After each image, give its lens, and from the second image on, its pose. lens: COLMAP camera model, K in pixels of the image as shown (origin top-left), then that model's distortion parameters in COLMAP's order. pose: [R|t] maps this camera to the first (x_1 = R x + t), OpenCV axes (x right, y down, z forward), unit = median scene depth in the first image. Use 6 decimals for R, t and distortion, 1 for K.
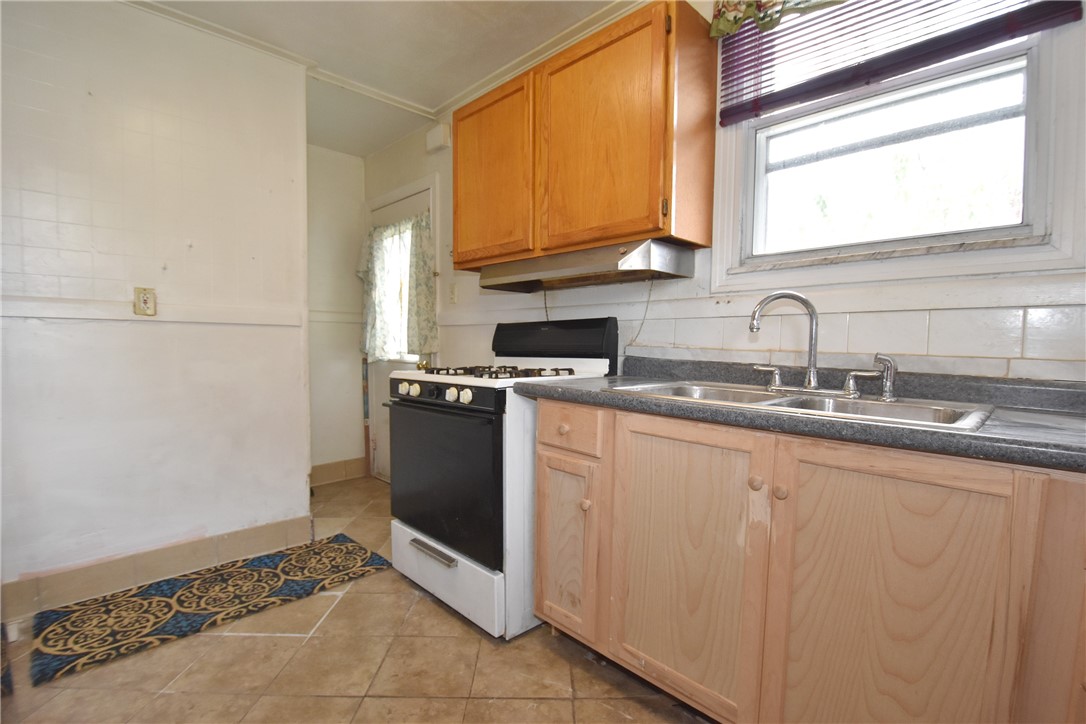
lens RADIAL K [[475.7, 0, 537.7], [0, 475.7, 366.5], [0, 0, 1]] dist [0.002703, 0.000095]
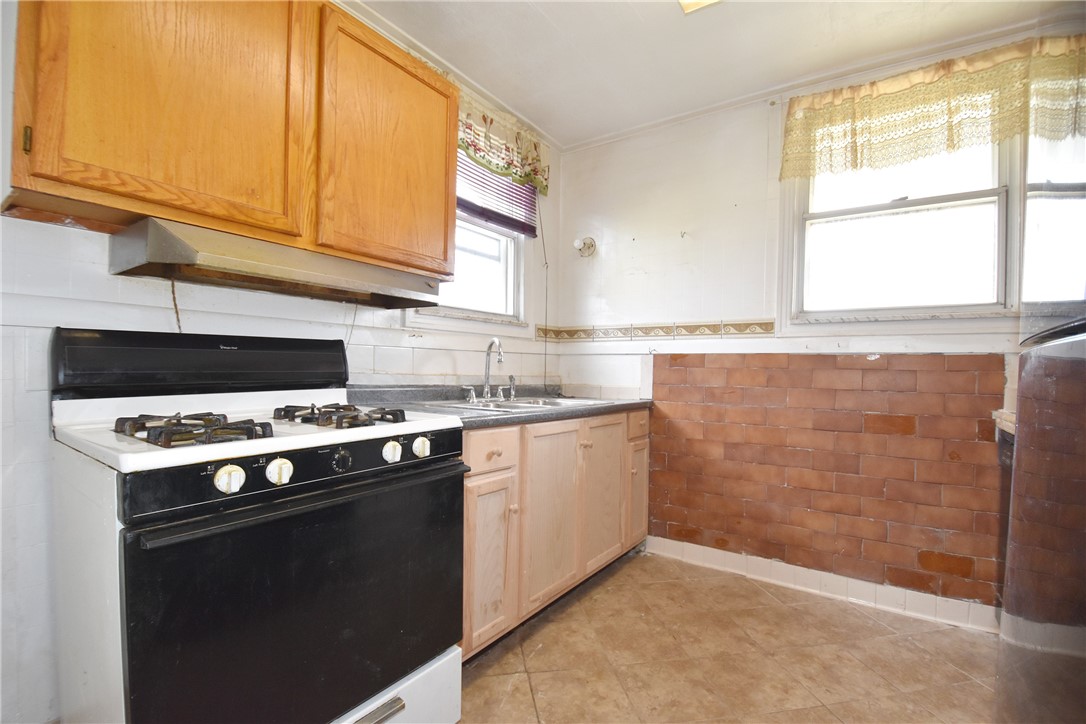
lens RADIAL K [[475.7, 0, 537.7], [0, 475.7, 366.5], [0, 0, 1]] dist [0.002703, 0.000095]
pose [[-0.149920, -0.008975, 0.988657, -0.953903], [0.033842, 0.999326, 0.014203, -0.070759], [-0.988119, 0.035588, -0.149515, 0.976828]]
